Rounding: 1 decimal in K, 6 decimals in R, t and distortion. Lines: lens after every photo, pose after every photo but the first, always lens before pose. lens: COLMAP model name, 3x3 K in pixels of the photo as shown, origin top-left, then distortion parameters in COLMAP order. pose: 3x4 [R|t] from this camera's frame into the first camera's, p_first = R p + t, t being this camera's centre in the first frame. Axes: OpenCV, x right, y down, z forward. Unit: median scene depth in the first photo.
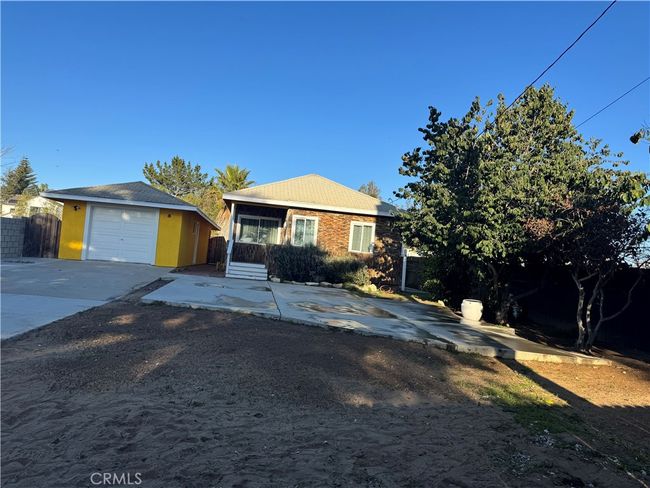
lens RADIAL K [[454.5, 0, 325.2], [0, 454.5, 244.3], [0, 0, 1]] dist [0.047695, -0.057249]
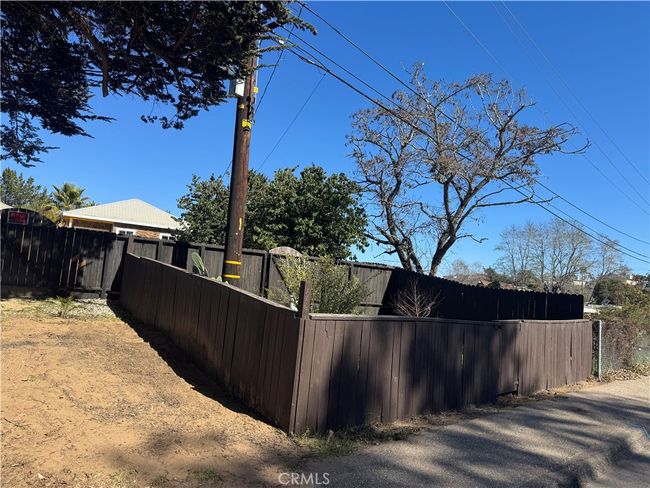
lens RADIAL K [[454.5, 0, 327.8], [0, 454.5, 248.6], [0, 0, 1]] dist [0.047695, -0.057249]
pose [[0.947968, 0.017321, 0.317895, 0.112086], [-0.009813, 0.999634, -0.025205, 0.034560], [-0.318216, 0.020774, 0.947791, -0.665597]]
